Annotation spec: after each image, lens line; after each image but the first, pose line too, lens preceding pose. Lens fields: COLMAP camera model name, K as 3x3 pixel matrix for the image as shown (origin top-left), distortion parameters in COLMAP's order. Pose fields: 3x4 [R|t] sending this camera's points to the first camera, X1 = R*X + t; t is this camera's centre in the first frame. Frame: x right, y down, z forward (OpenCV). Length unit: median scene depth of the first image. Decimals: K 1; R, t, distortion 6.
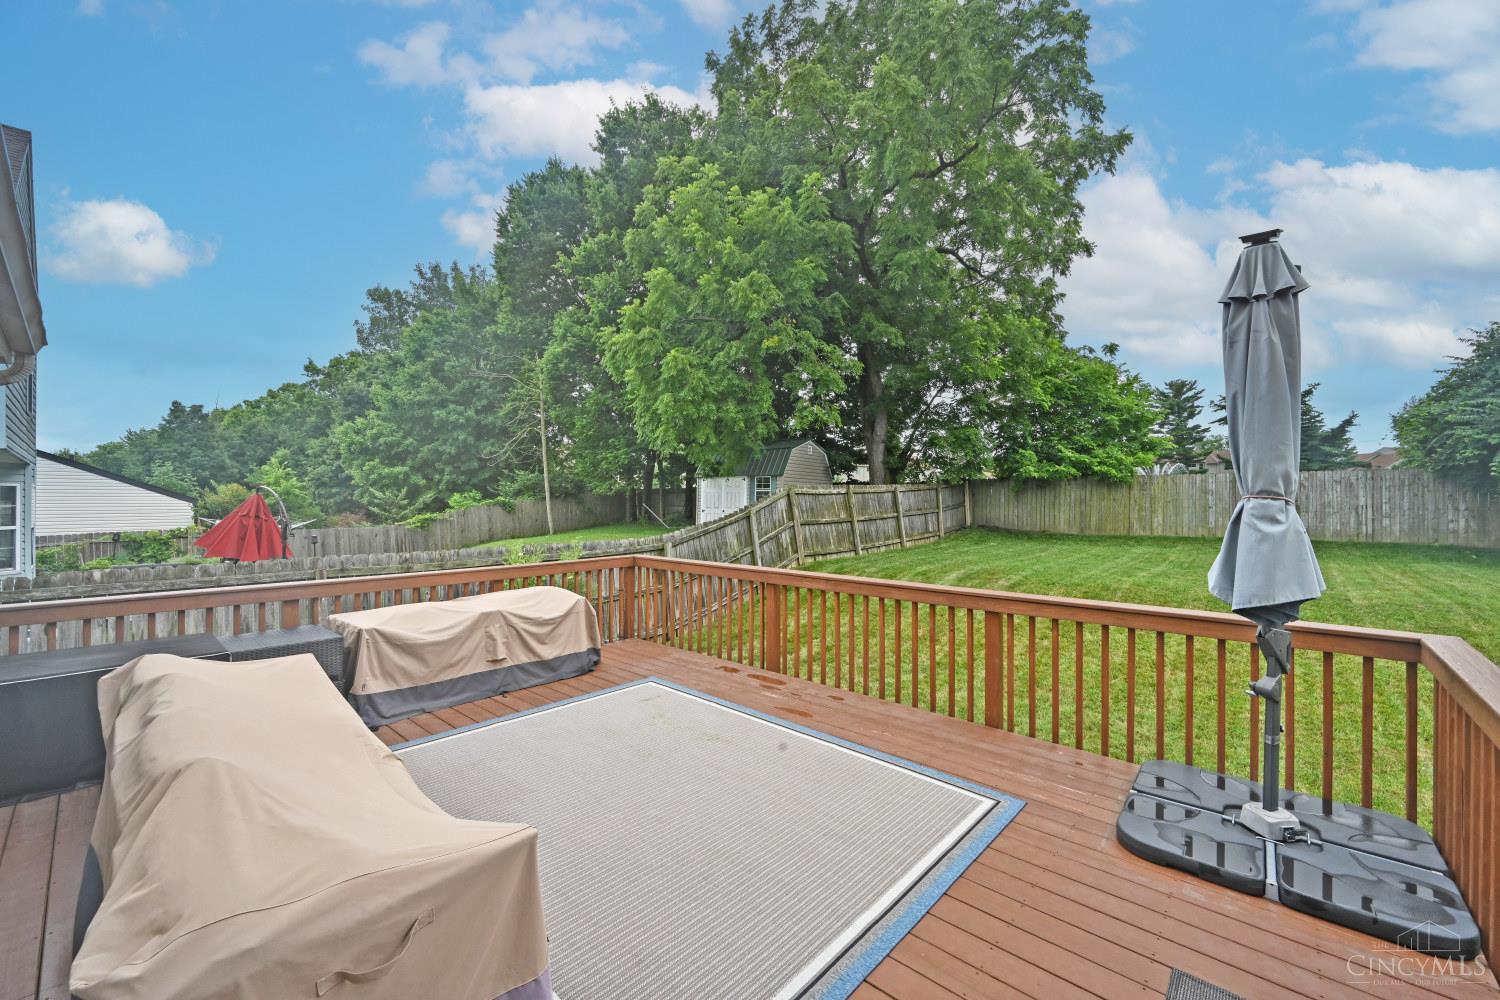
lens RADIAL K [[596.5, 0, 746.7], [0, 596.5, 503.6], [0, 0, 1]] dist [0.002339, -0.000930]
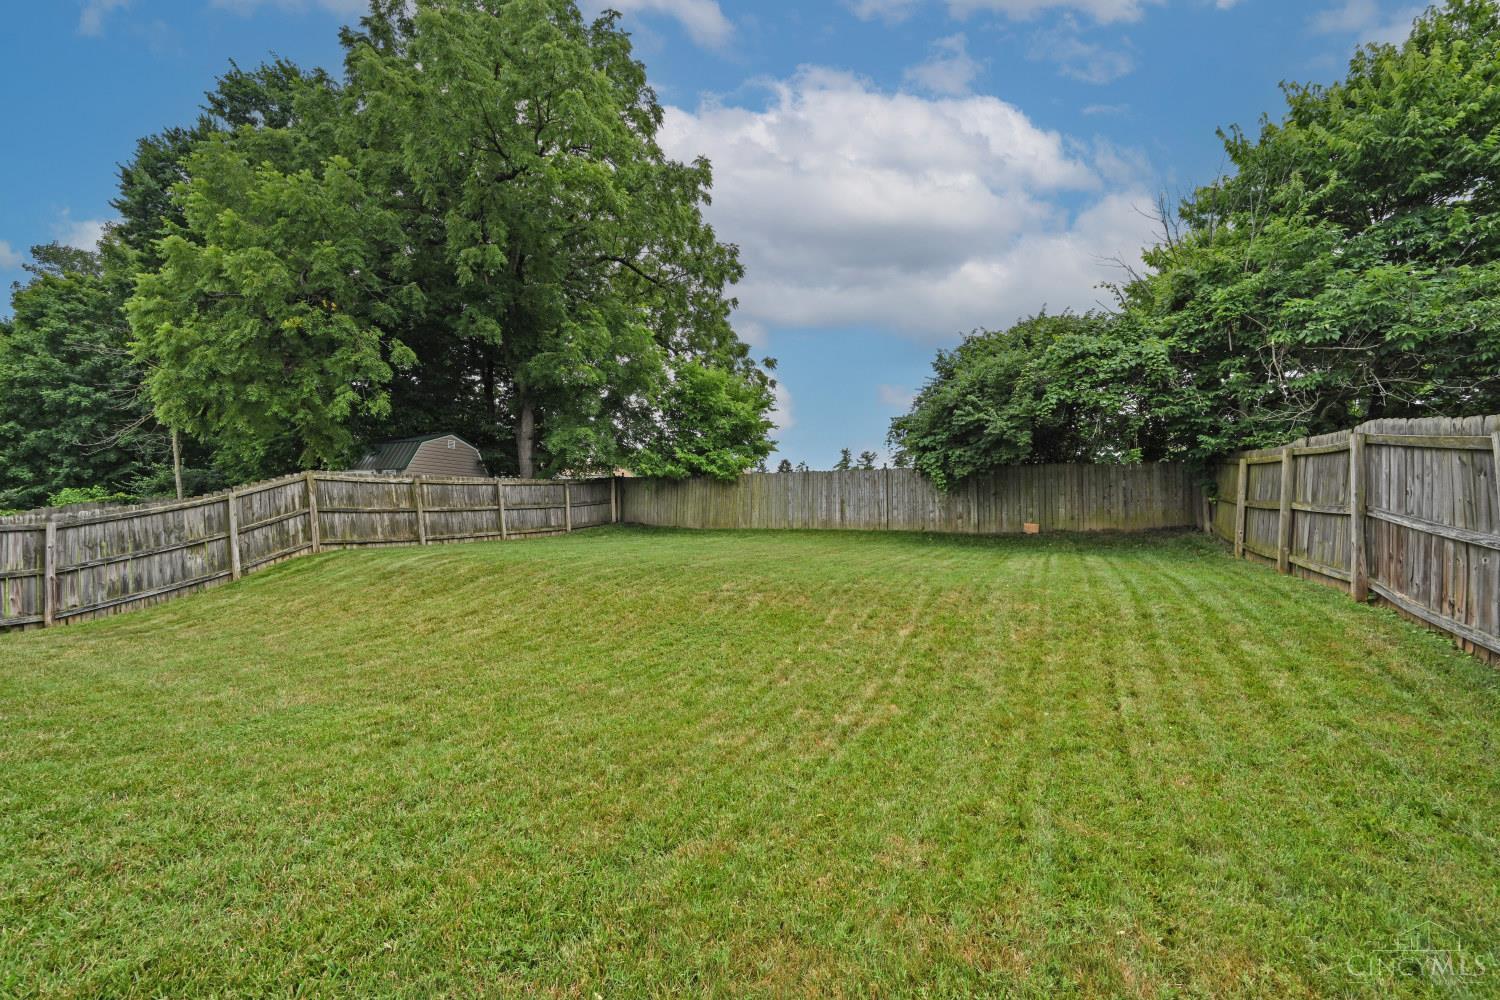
lens RADIAL K [[596.5, 0, 753.1], [0, 596.5, 505.5], [0, 0, 1]] dist [0.002339, -0.000930]
pose [[0.970653, 0.007376, 0.240373, 0.393684], [-0.003067, 0.999828, -0.018295, 0.029690], [-0.240467, 0.017020, 0.970508, -0.085941]]
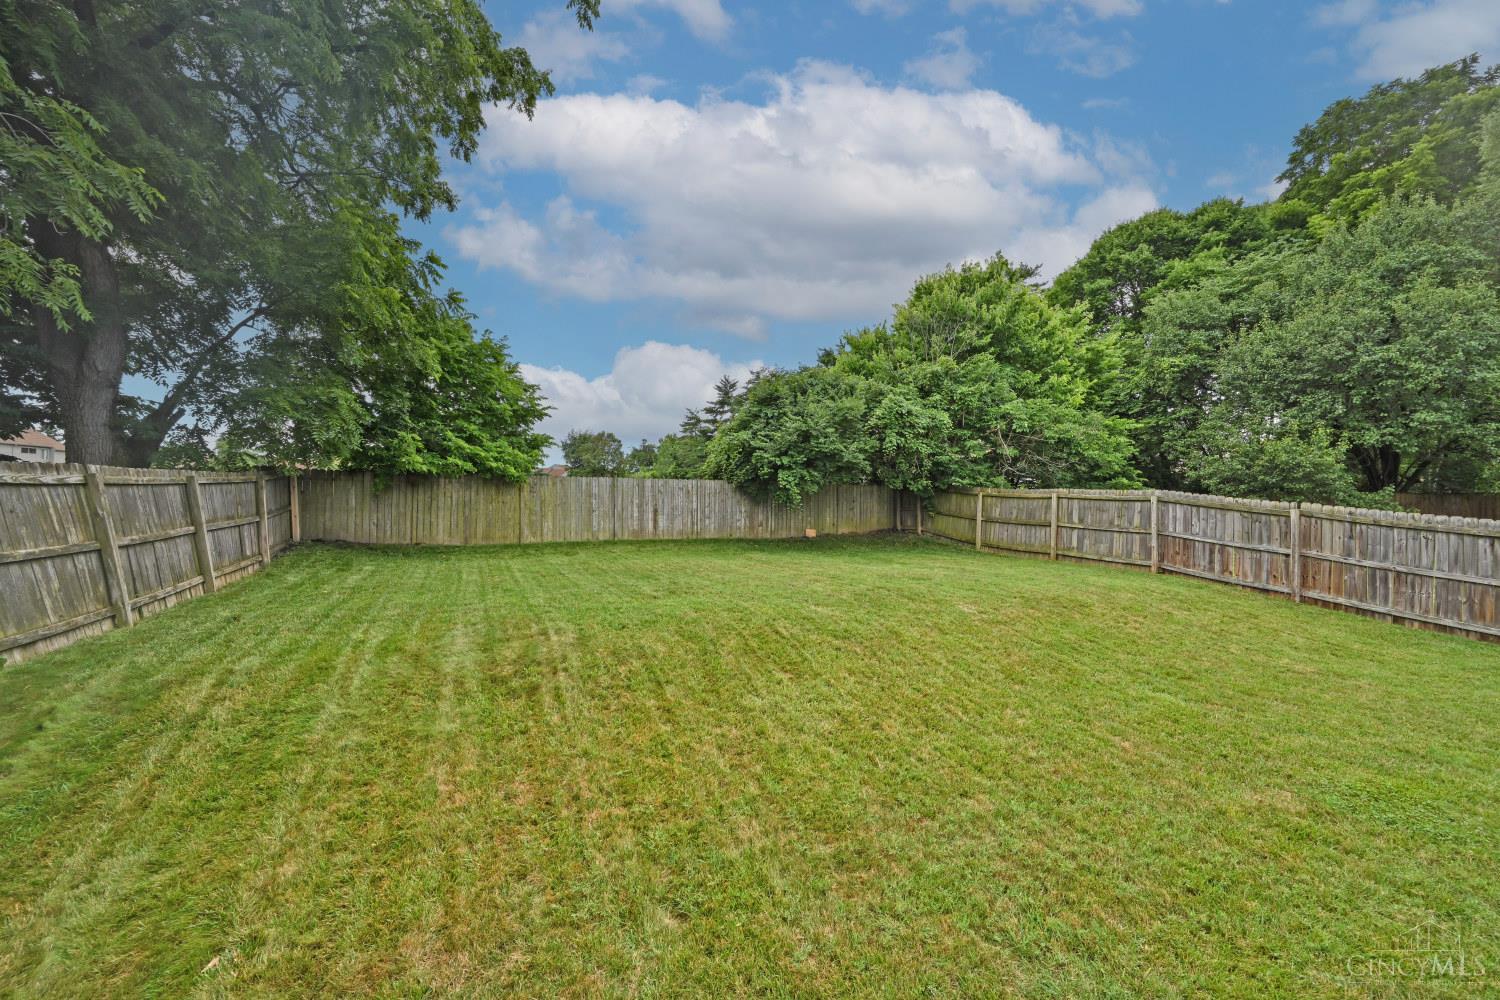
lens RADIAL K [[596.5, 0, 776.6], [0, 596.5, 502.3], [0, 0, 1]] dist [0.002339, -0.000930]
pose [[0.366574, 0.007675, 0.930357, -0.038084], [-0.004111, 0.999970, -0.006629, -0.002910], [-0.930380, -0.001395, 0.366594, 0.317449]]
